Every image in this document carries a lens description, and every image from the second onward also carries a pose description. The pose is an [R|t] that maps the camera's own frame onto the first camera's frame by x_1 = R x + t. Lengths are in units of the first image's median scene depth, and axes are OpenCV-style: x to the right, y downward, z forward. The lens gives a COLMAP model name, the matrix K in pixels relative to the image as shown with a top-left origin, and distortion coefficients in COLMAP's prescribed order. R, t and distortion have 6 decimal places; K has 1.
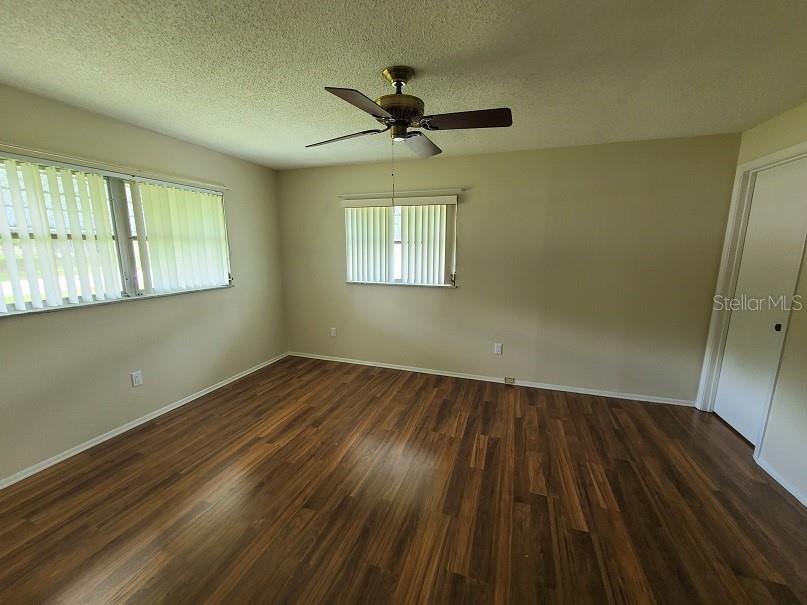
lens RADIAL K [[329.0, 0, 403.6], [0, 329.0, 307.8], [0, 0, 1]] dist [0.000629, -0.000091]
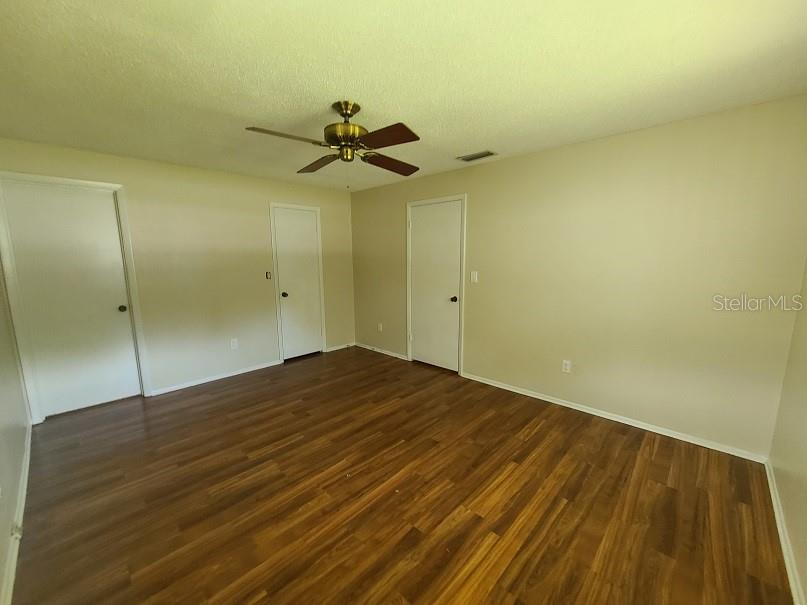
lens RADIAL K [[329.0, 0, 403.6], [0, 329.0, 307.8], [0, 0, 1]] dist [0.000629, -0.000091]
pose [[-0.906252, -0.066386, 0.417492, -0.554541], [0.077547, 0.944728, 0.318553, -0.290119], [-0.415564, 0.321064, -0.851014, 1.614190]]
